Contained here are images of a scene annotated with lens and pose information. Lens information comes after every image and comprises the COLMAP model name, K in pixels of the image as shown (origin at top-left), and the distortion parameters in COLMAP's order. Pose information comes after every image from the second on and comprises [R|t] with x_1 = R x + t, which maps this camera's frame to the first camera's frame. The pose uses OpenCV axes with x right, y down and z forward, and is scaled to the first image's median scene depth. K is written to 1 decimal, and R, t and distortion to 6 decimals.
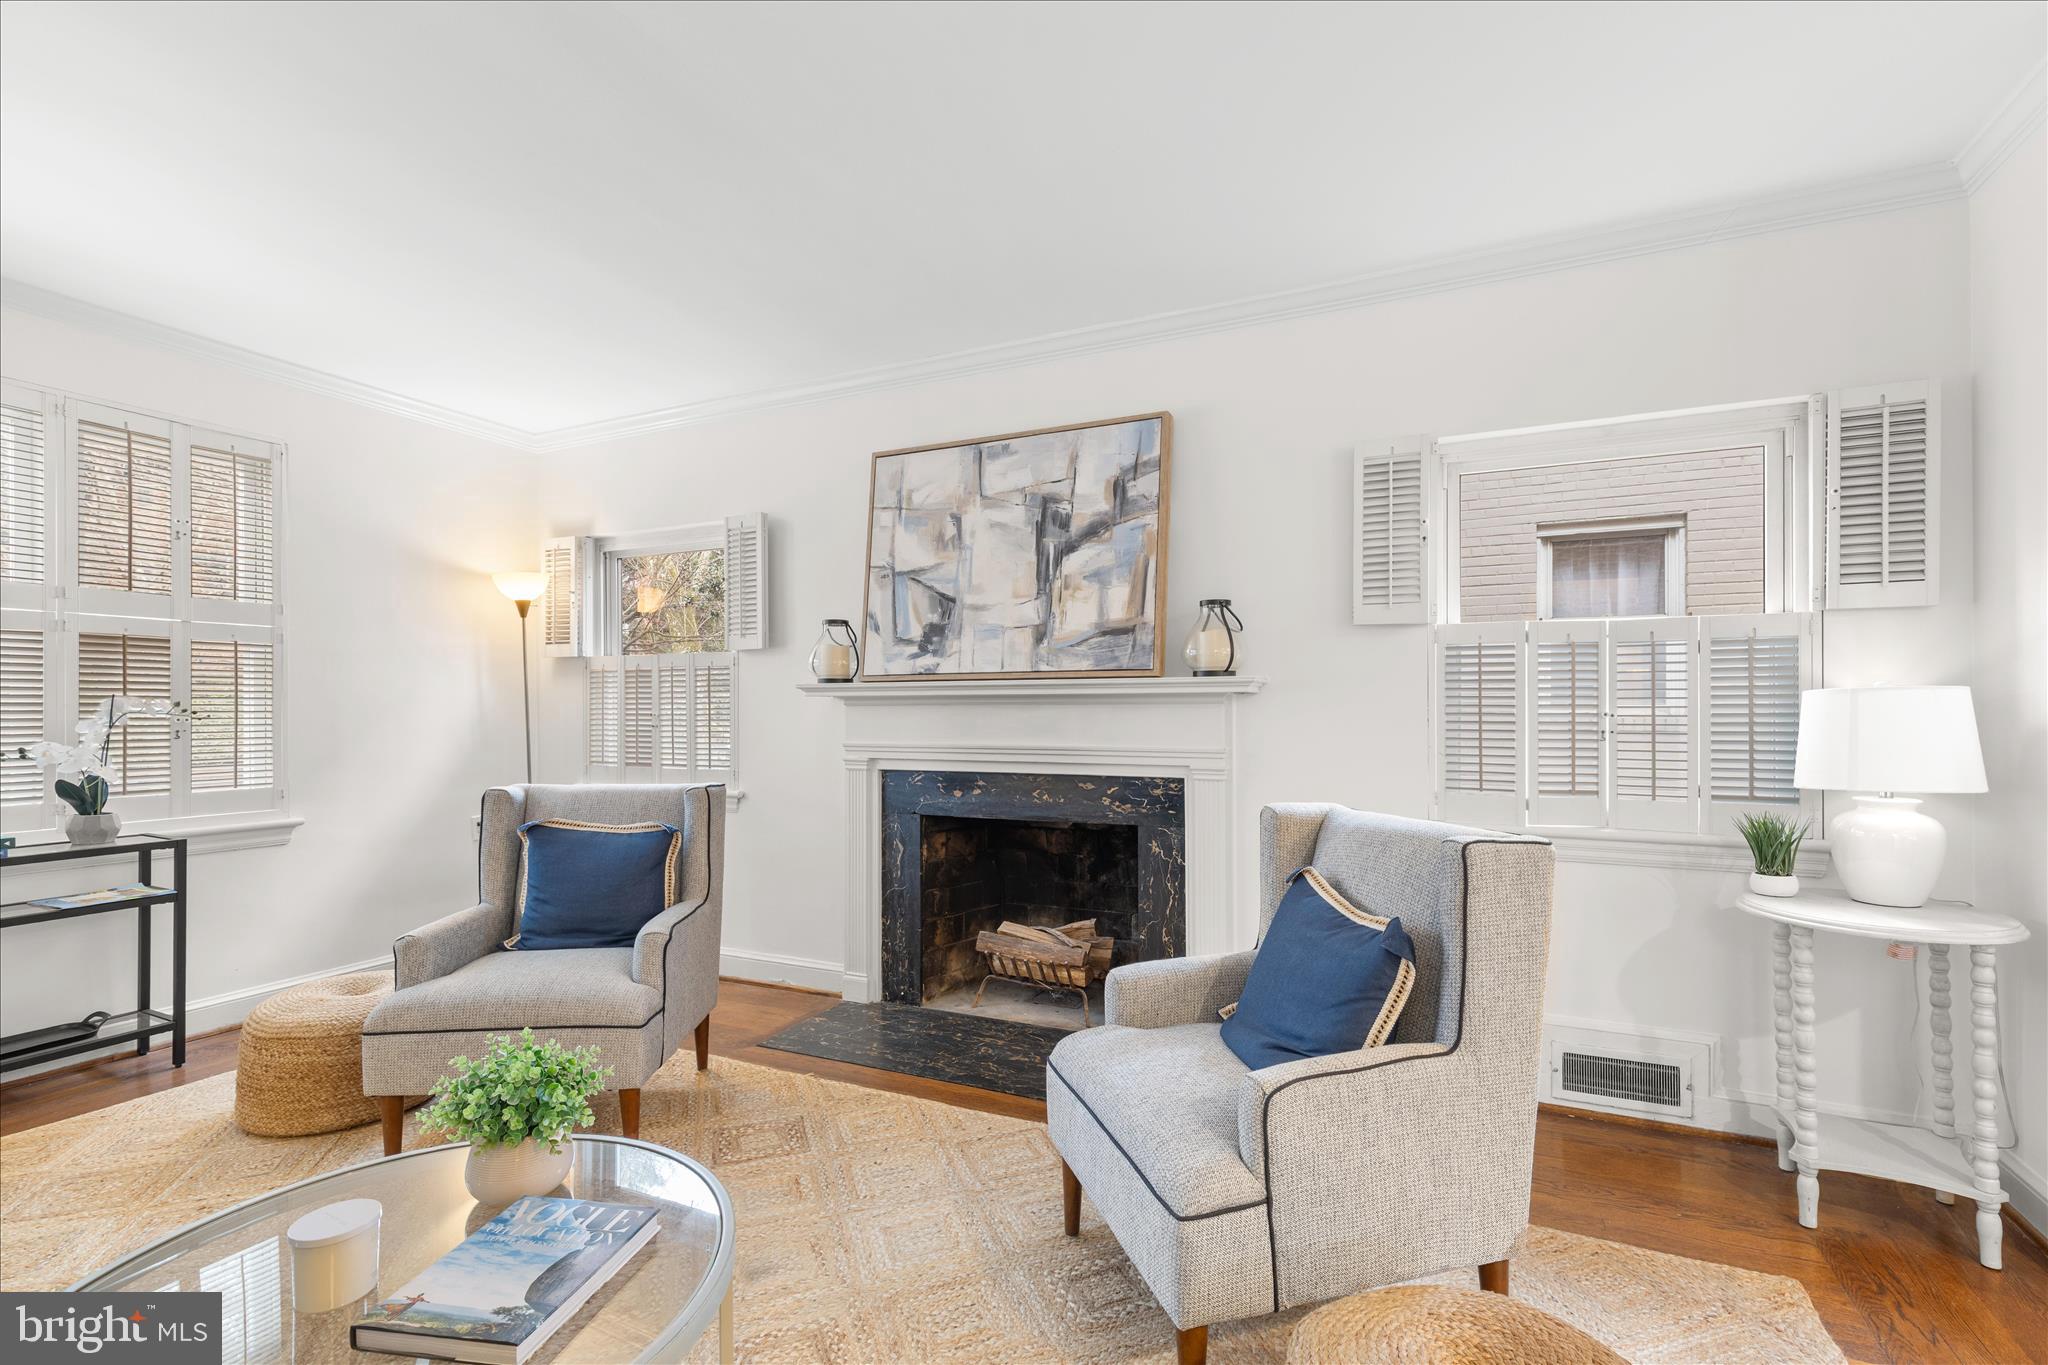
lens RADIAL K [[935.5, 0, 1034.2], [0, 935.5, 694.9], [0, 0, 1]] dist [0.002355, -0.000114]
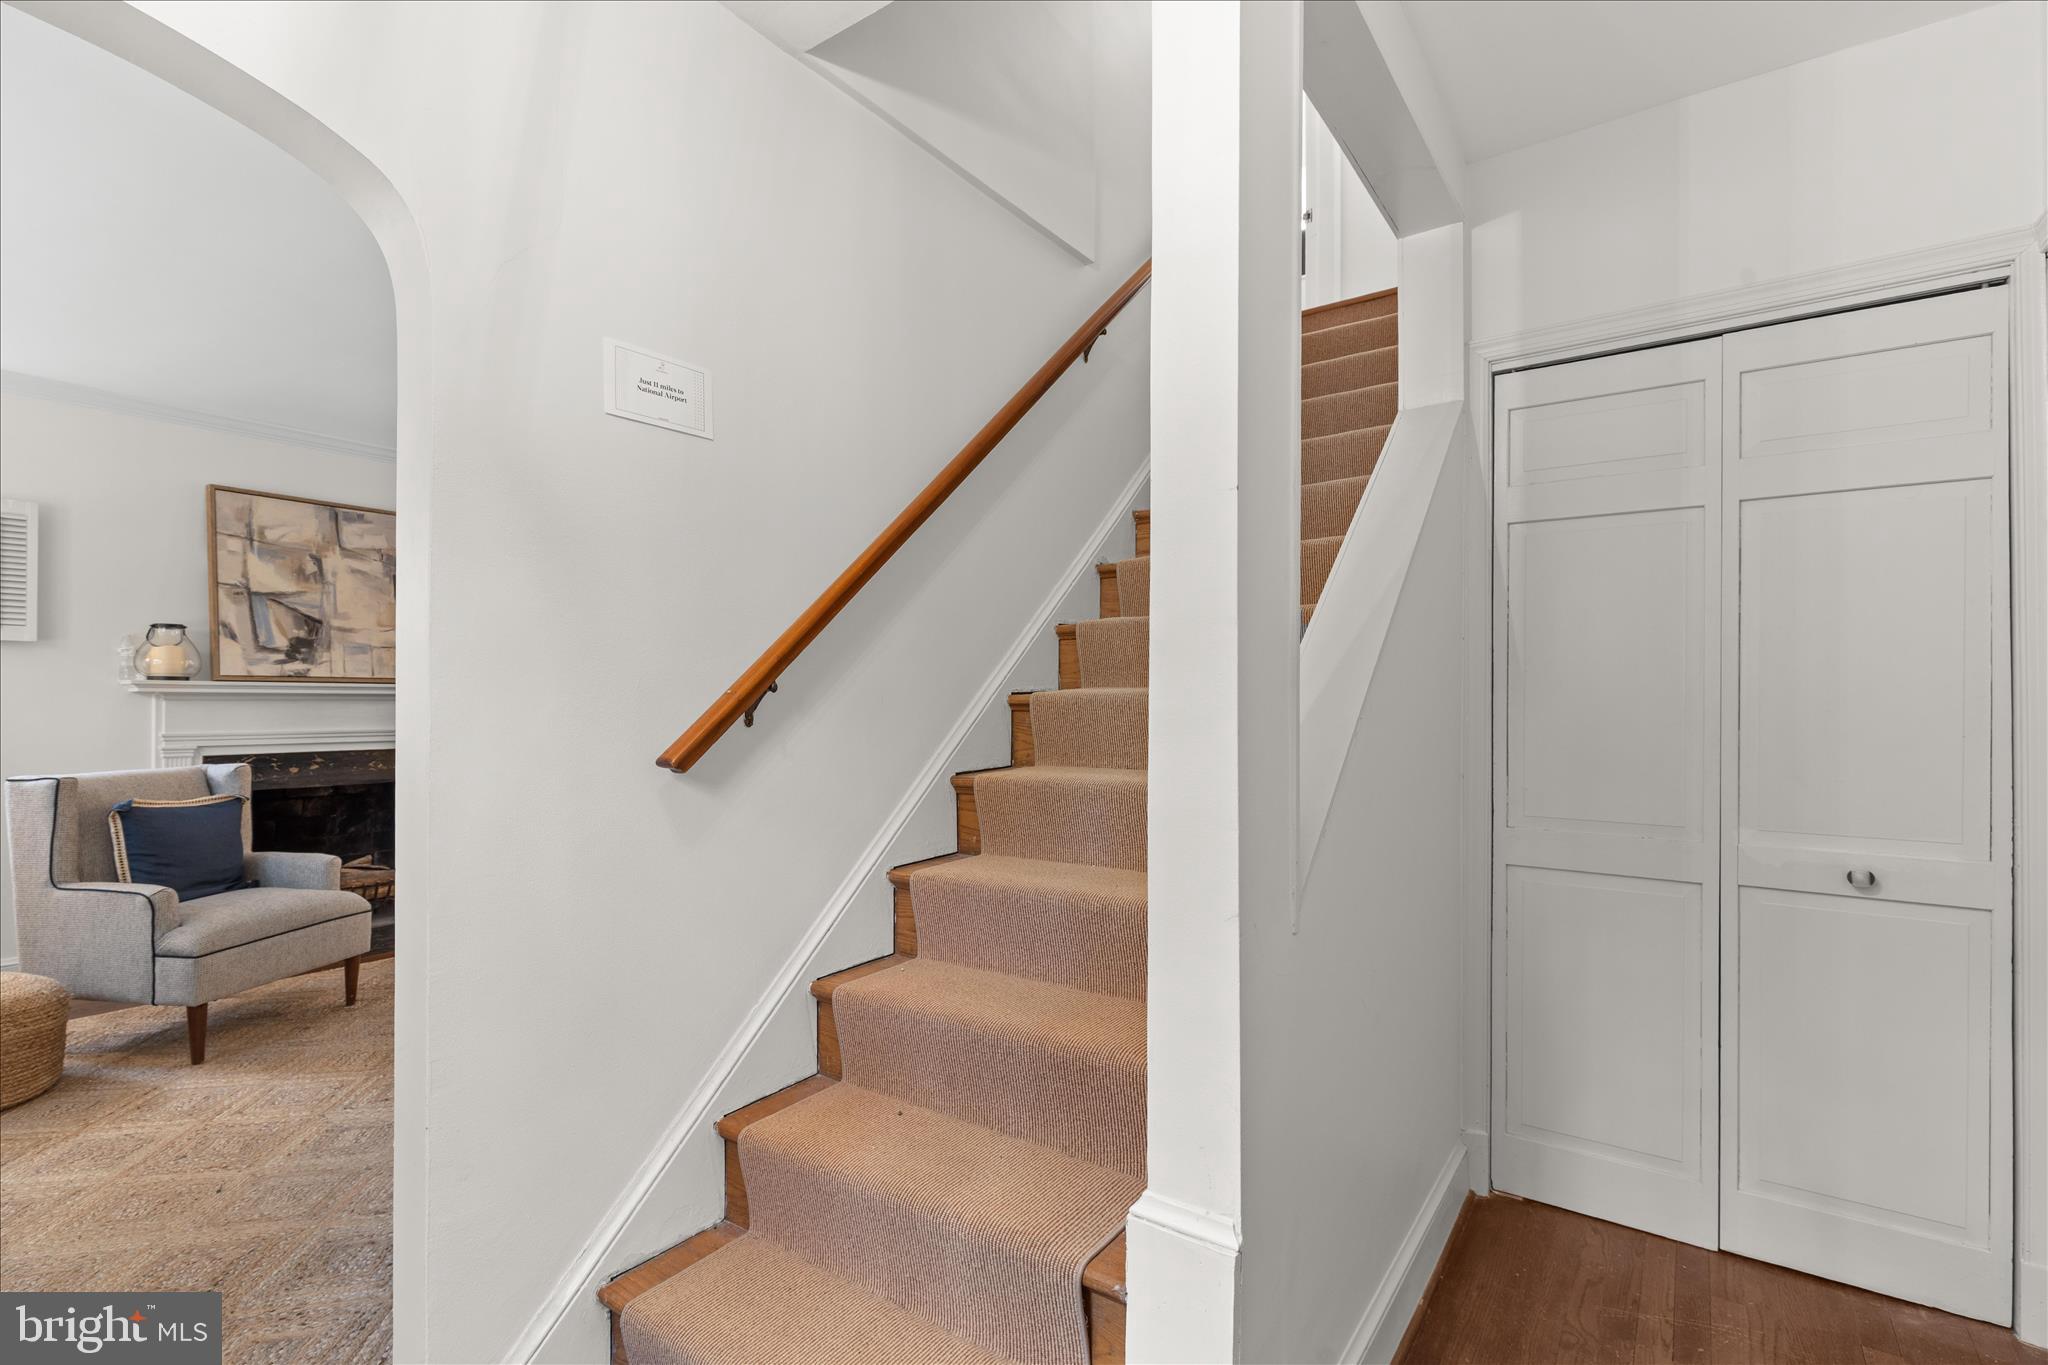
lens RADIAL K [[935.5, 0, 1023.4], [0, 935.5, 686.6], [0, 0, 1]] dist [0.002355, -0.000114]
pose [[0.182391, 0.024191, 0.982929, -1.188835], [-0.012318, 0.999675, -0.022318, 0.007913], [-0.983149, -0.008037, 0.182629, -0.221570]]
